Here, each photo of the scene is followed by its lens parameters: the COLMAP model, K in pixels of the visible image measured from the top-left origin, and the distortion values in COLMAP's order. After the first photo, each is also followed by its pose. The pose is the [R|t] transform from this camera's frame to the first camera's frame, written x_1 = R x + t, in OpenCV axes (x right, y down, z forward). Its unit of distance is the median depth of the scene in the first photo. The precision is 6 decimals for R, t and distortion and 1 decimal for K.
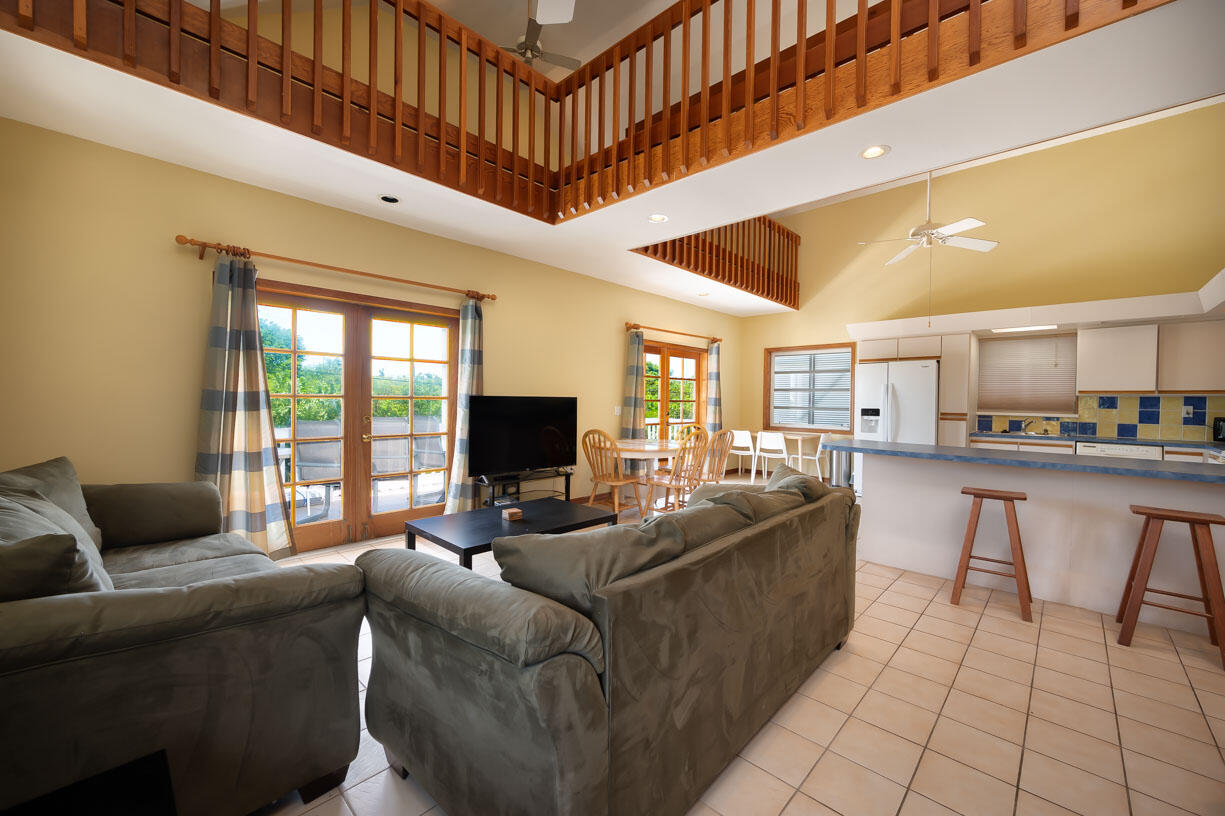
lens RADIAL K [[484.4, 0, 614.5], [0, 484.4, 403.1], [0, 0, 1]] dist [-0.000628, -0.000076]
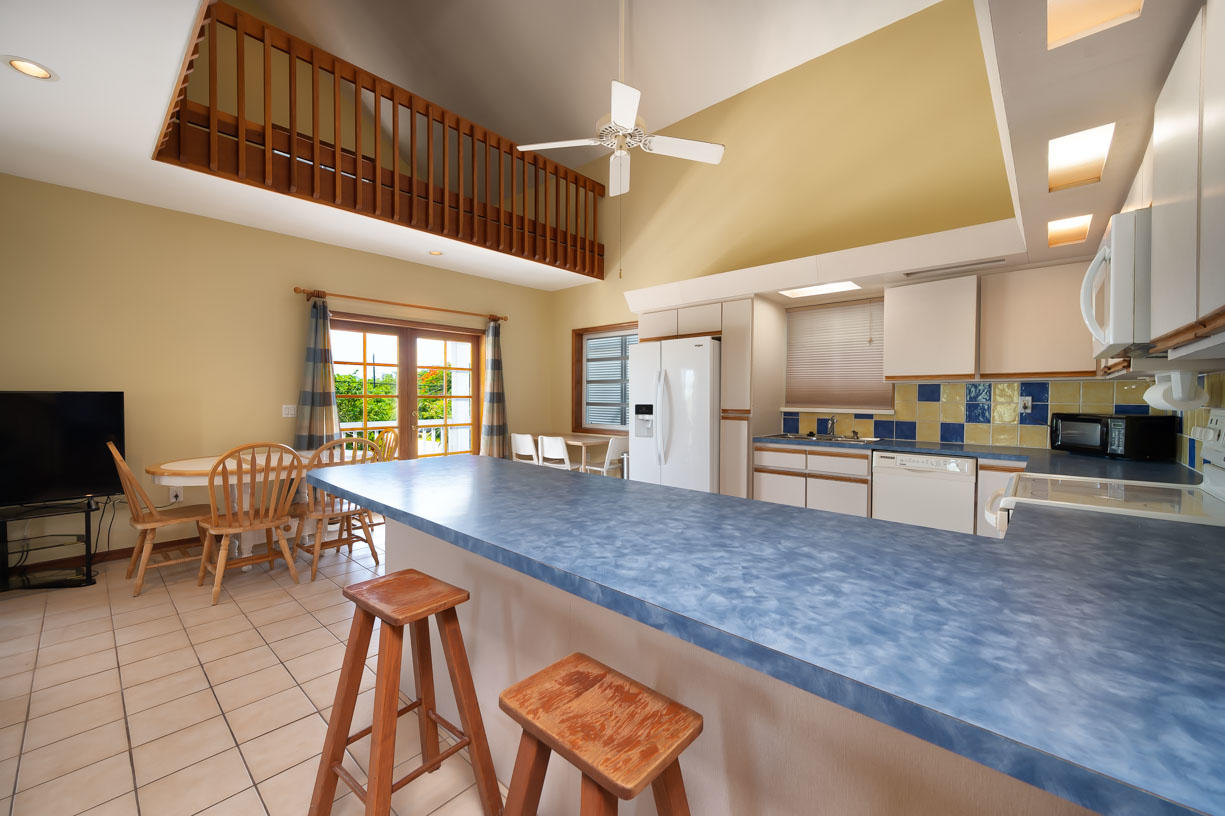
lens RADIAL K [[484.4, 0, 611.6], [0, 484.4, 404.2], [0, 0, 1]] dist [-0.000628, -0.000076]
pose [[0.999922, -0.009936, 0.007579, 0.510227], [0.009879, 0.999922, 0.007585, 0.005403], [-0.007654, -0.007509, 0.999943, 0.280686]]
